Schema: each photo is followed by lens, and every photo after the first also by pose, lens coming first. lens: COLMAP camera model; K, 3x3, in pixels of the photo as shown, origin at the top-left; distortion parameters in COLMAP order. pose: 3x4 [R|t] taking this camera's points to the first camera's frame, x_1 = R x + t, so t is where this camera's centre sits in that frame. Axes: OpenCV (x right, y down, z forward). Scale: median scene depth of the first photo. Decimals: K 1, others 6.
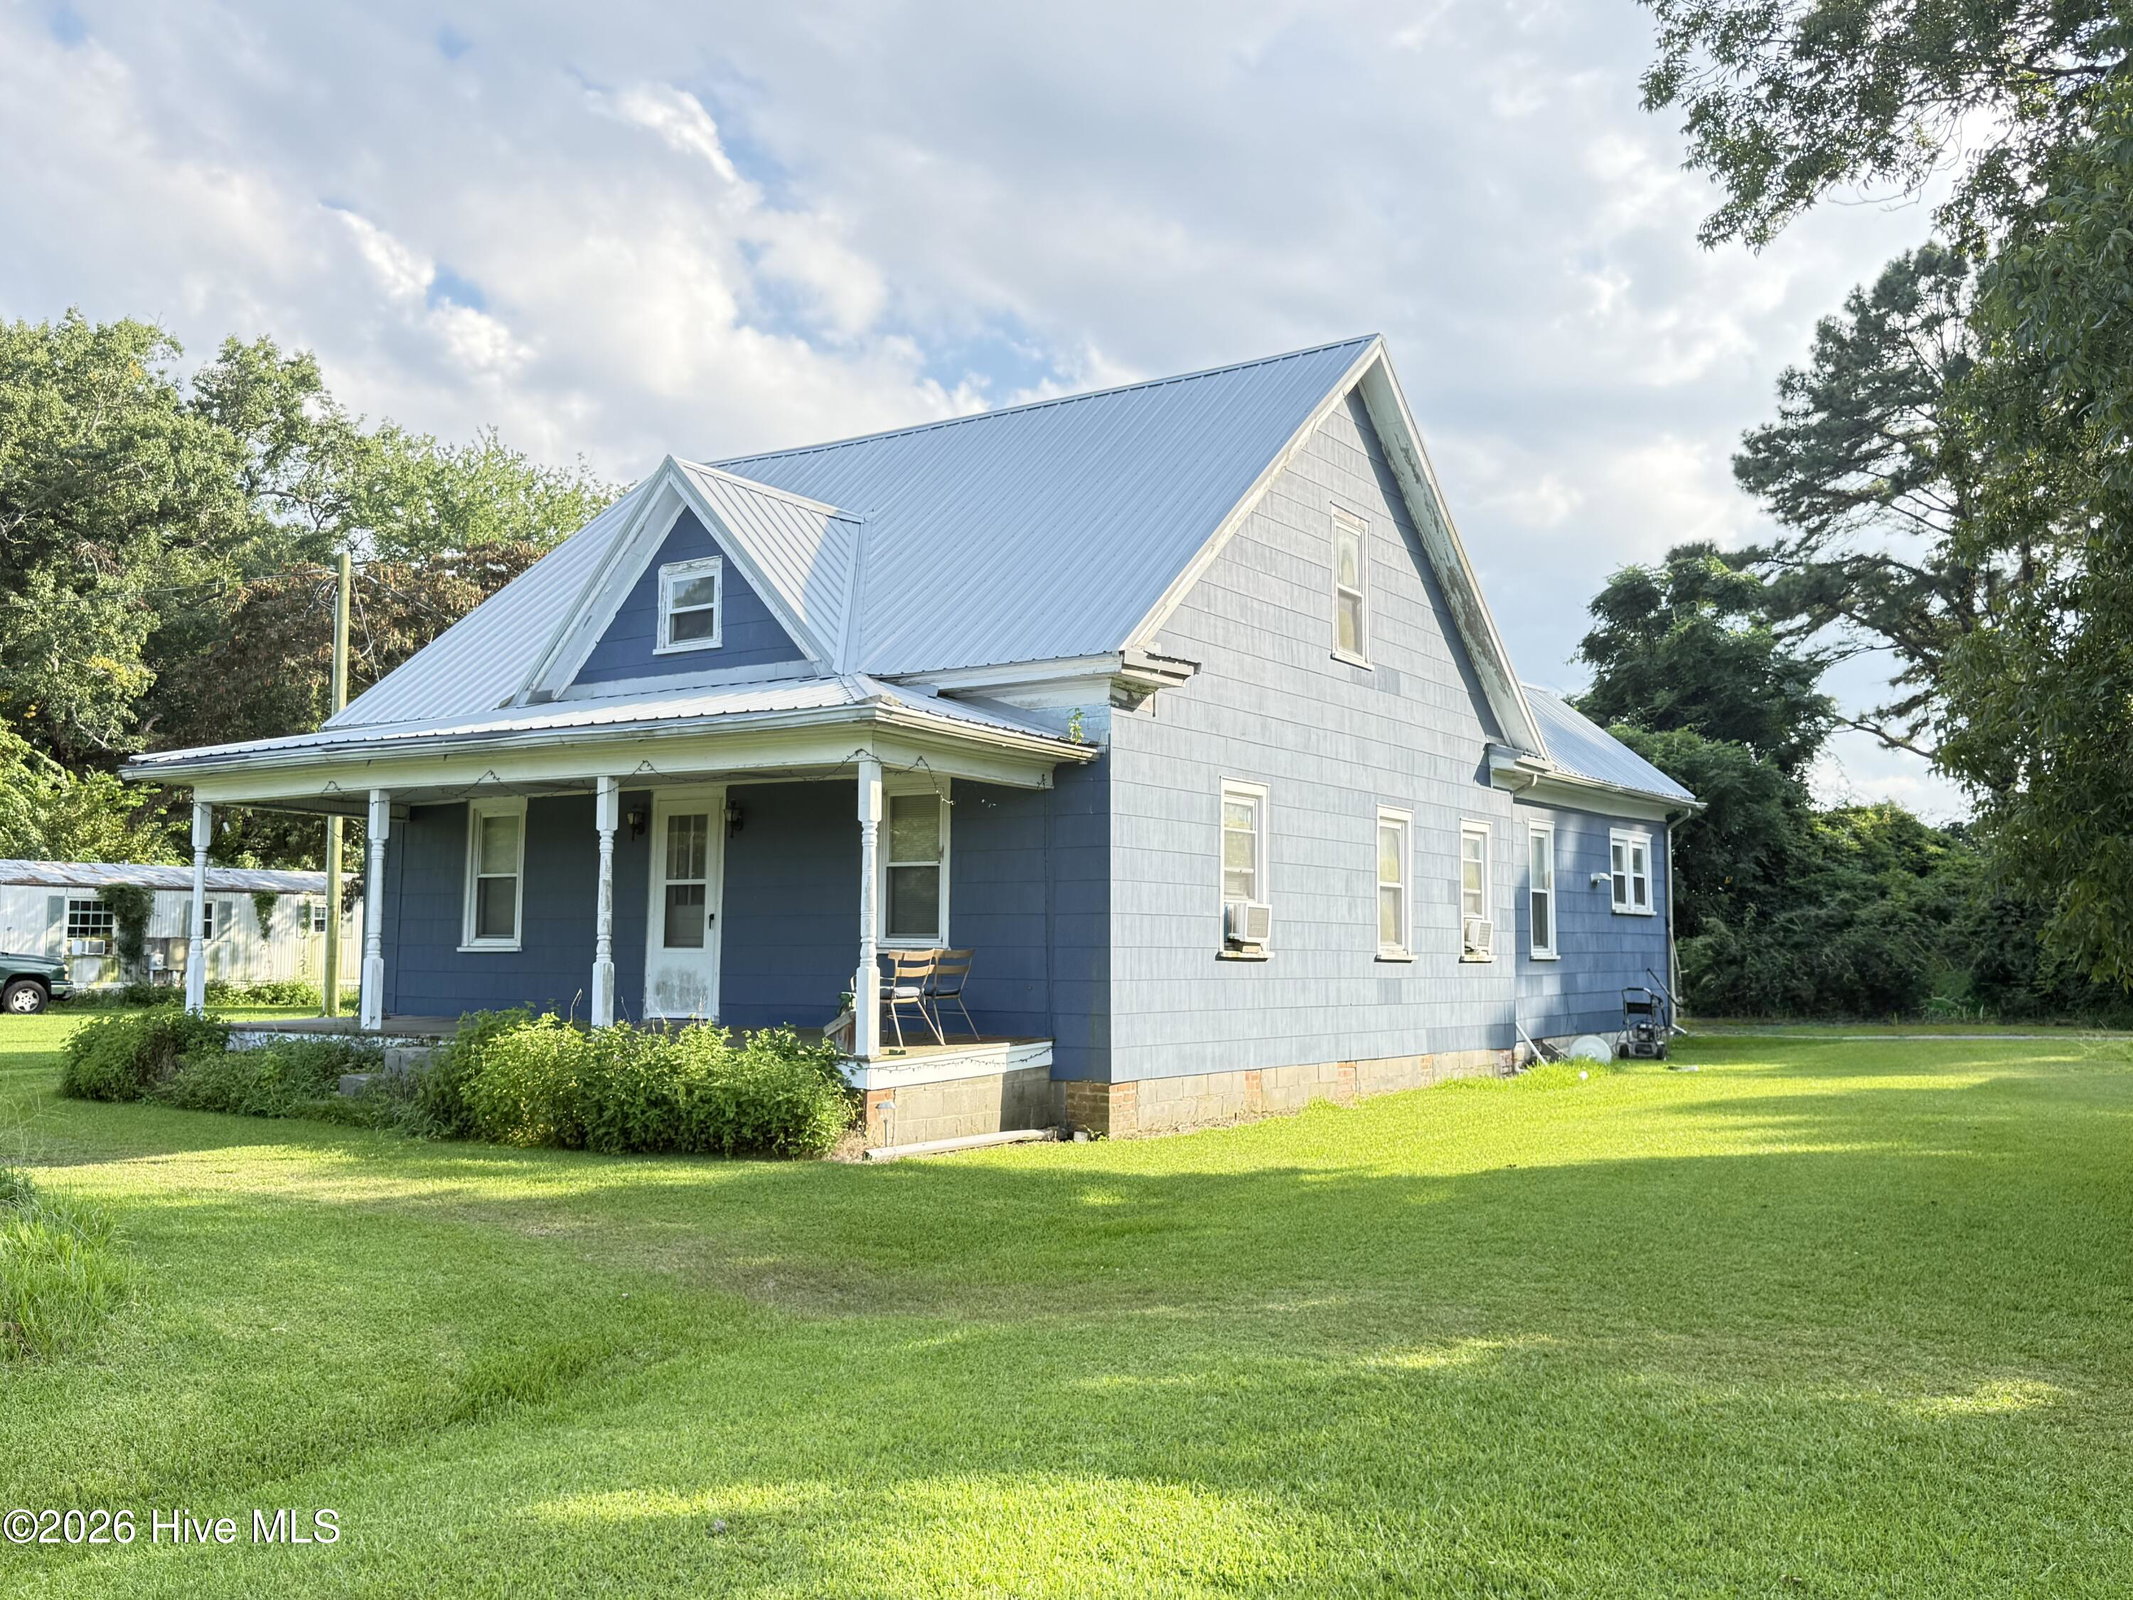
lens RADIAL K [[1929.6, 0, 1066.5], [0, 1929.6, 800.0], [0, 0, 1]] dist [0.131078, -0.265280]
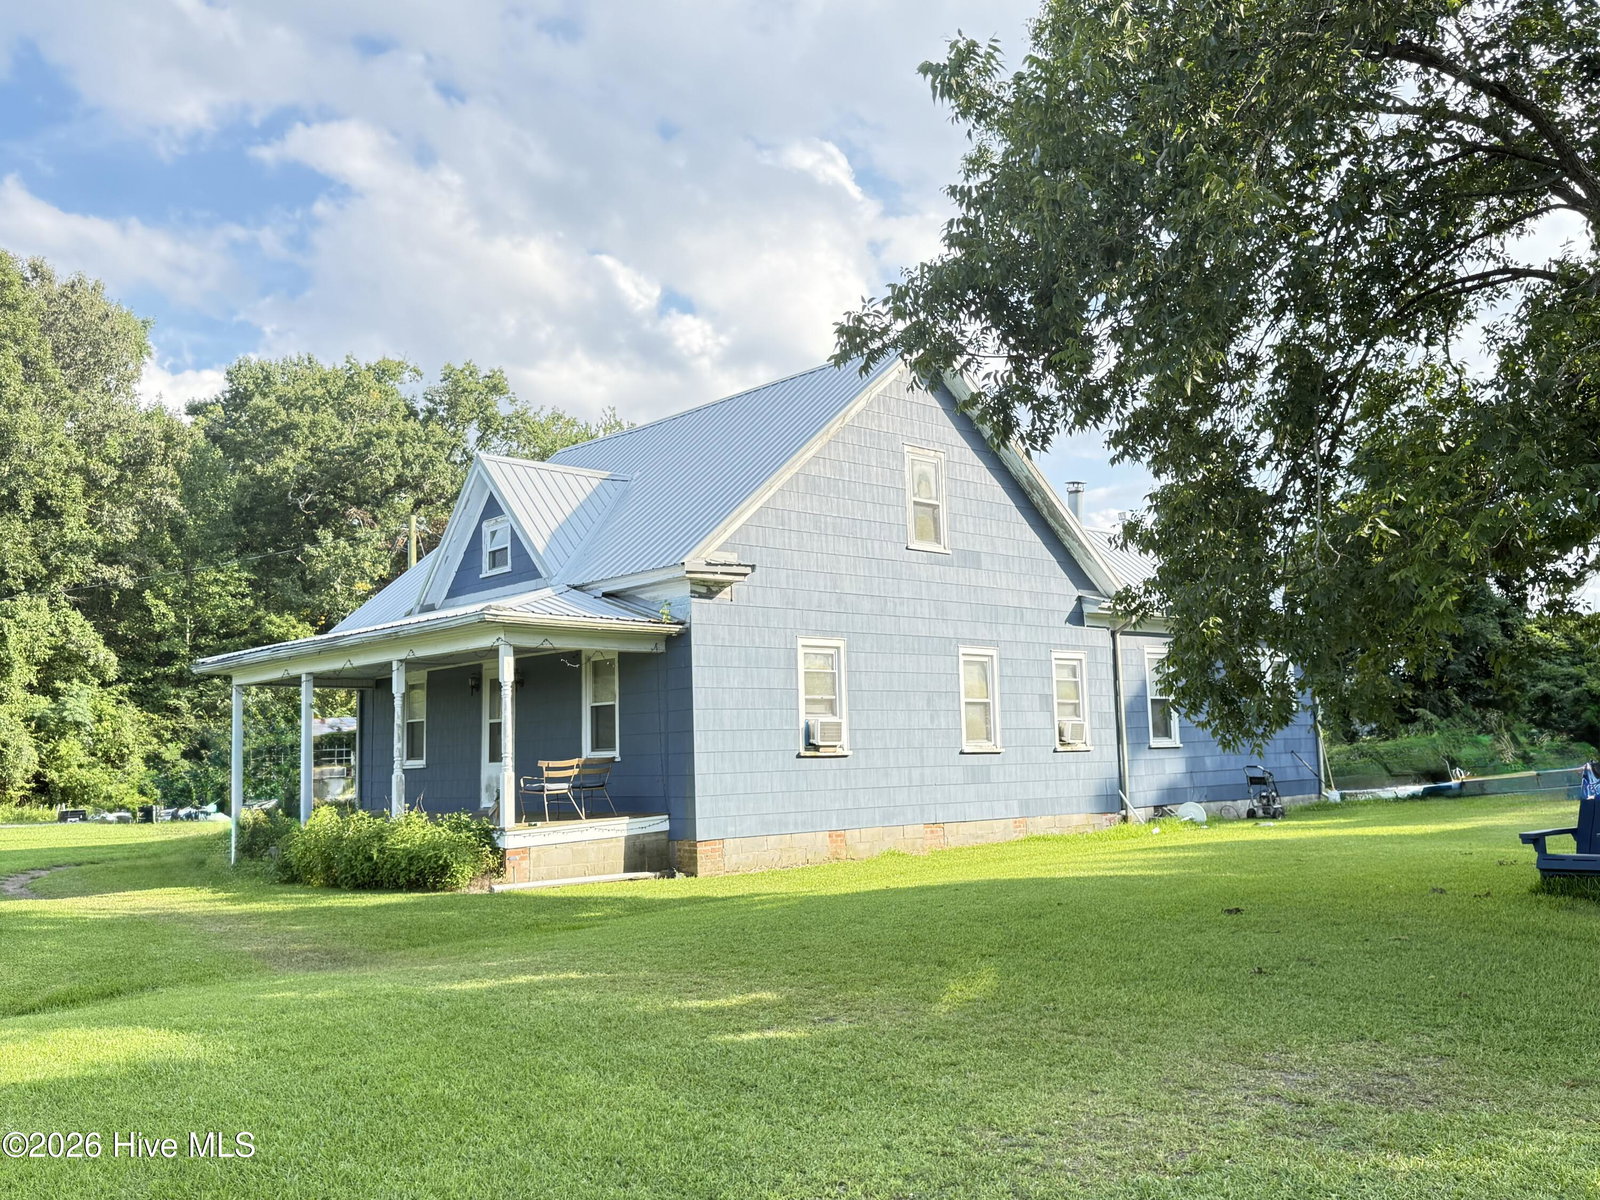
lens RADIAL K [[1447.4, 0, 800.0], [0, 1447.4, 600.0], [0, 0, 1]] dist [0.131078, -0.265280]
pose [[0.965392, -0.062268, -0.253261, 0.374038], [0.055419, 0.997881, -0.034098, -0.001665], [0.254848, 0.018882, 0.966797, -0.096543]]
